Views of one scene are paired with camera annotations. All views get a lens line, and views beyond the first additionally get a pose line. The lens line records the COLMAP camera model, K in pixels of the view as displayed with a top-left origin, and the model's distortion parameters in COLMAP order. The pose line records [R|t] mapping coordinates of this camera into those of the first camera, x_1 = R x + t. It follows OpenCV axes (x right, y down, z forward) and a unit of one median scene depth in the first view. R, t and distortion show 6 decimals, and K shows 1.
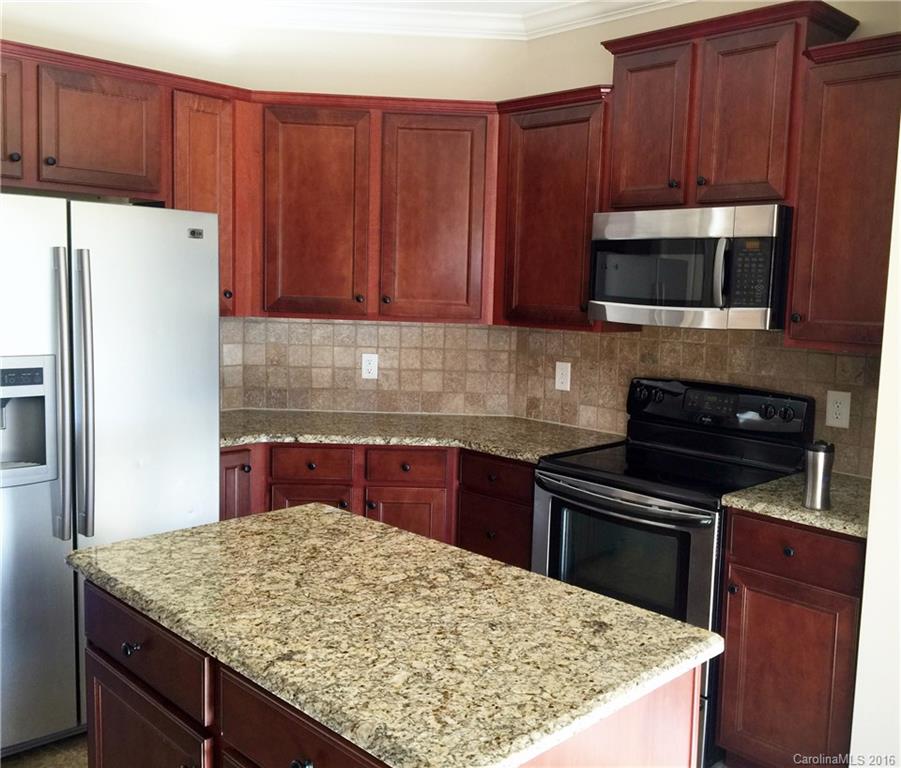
lens RADIAL K [[870.8, 0, 507.3], [0, 870.8, 377.3], [0, 0, 1]] dist [0.074036, -0.126825]
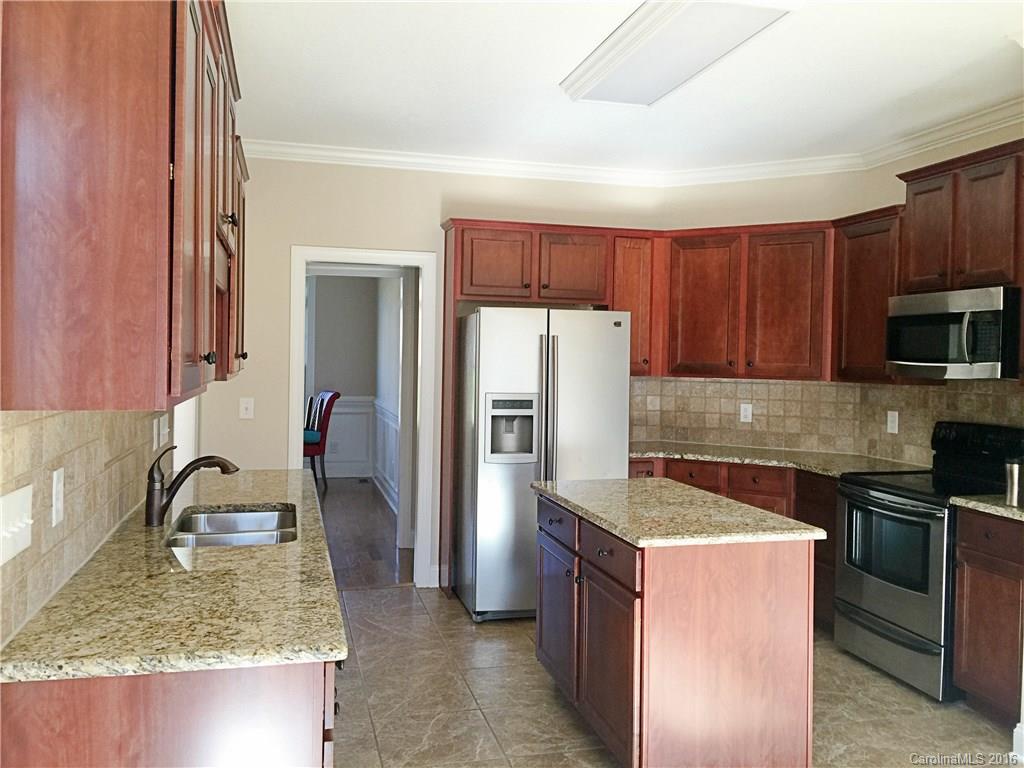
lens RADIAL K [[871.2, 0, 512.0], [0, 871.2, 384.0], [0, 0, 1]] dist [0.000965, -0.001885]
pose [[0.848081, -0.001844, -0.529864, 0.292383], [-0.043742, 0.996337, -0.073480, 0.066987], [0.528058, 0.085495, 0.844894, -0.412525]]
